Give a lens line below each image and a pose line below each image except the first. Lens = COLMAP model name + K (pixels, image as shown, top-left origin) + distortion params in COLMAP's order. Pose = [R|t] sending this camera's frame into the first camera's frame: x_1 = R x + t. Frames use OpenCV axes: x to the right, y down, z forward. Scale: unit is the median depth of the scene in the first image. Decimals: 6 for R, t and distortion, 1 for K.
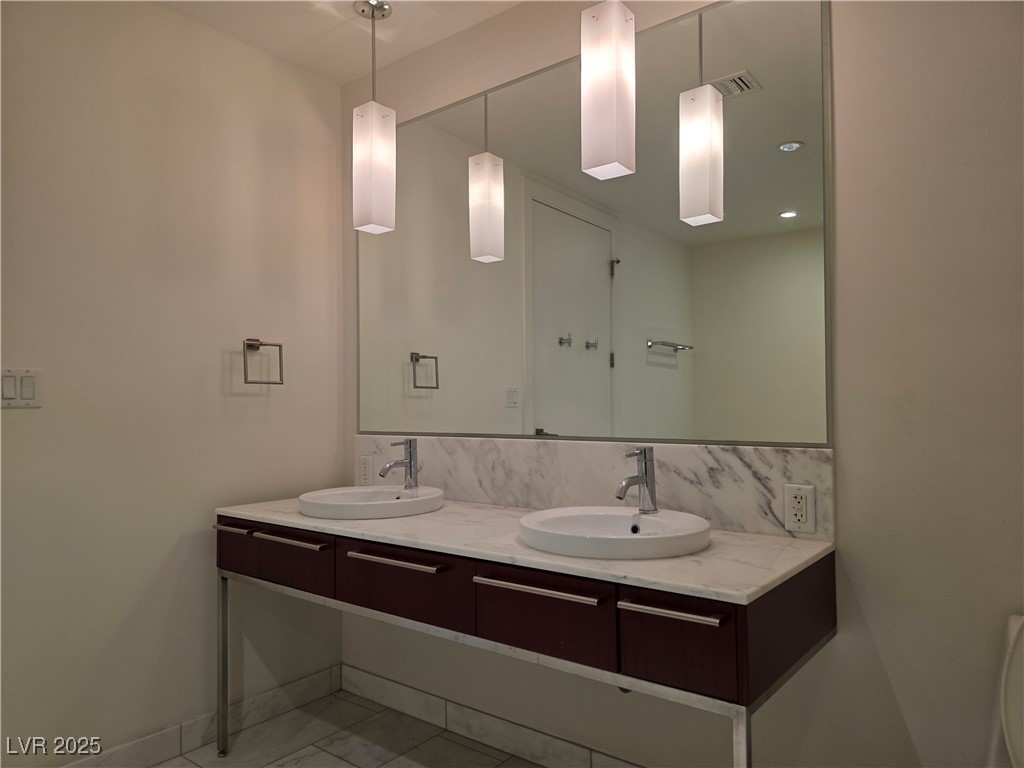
lens RADIAL K [[691.5, 0, 512.8], [0, 691.5, 391.2], [0, 0, 1]] dist [0.067700, -0.071765]
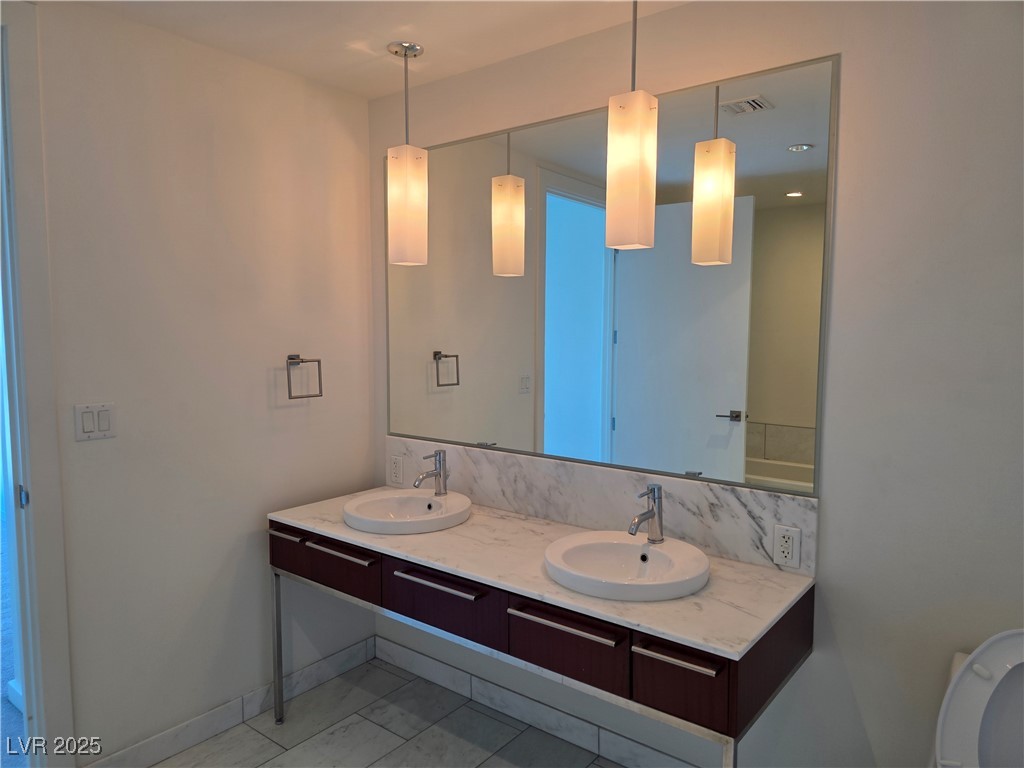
lens RADIAL K [[690.6, 0, 513.5], [0, 690.6, 385.5], [0, 0, 1]] dist [0.069209, -0.072514]
pose [[0.999938, 0.010273, 0.004243, -0.043138], [-0.010664, 0.994345, 0.105660, -0.182780], [-0.003133, -0.105699, 0.994393, -0.104493]]
